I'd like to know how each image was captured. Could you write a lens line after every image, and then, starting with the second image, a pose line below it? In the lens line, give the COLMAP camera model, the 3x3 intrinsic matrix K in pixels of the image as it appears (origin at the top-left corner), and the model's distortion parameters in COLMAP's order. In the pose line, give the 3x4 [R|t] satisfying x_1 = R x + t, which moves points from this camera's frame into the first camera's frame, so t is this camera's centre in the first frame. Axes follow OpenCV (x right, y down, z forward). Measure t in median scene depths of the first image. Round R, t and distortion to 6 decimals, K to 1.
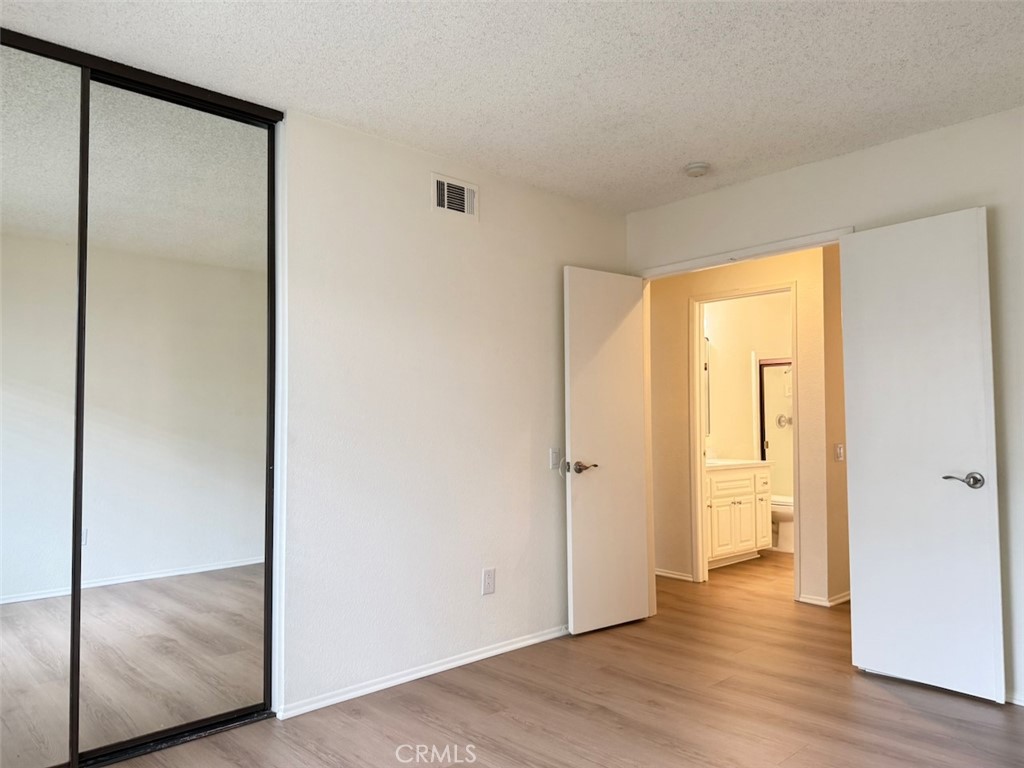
lens RADIAL K [[718.7, 0, 506.3], [0, 718.7, 386.5], [0, 0, 1]] dist [0.063462, -0.091694]
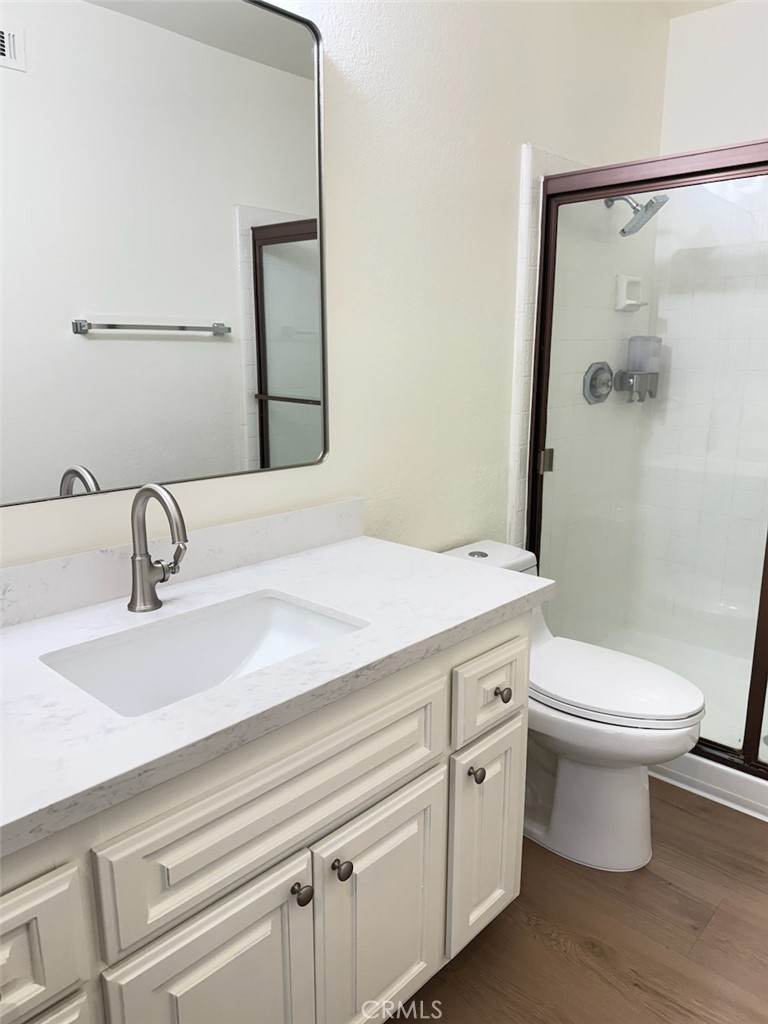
lens RADIAL K [[740.5, 0, 384.0], [0, 740.5, 512.0], [0, 0, 1]] dist [0.077925, -0.104595]
pose [[0.996301, -0.008488, 0.085509, 0.257740], [-0.014067, 0.965574, 0.259749, 0.016639], [-0.084770, -0.259991, 0.961883, 0.678946]]
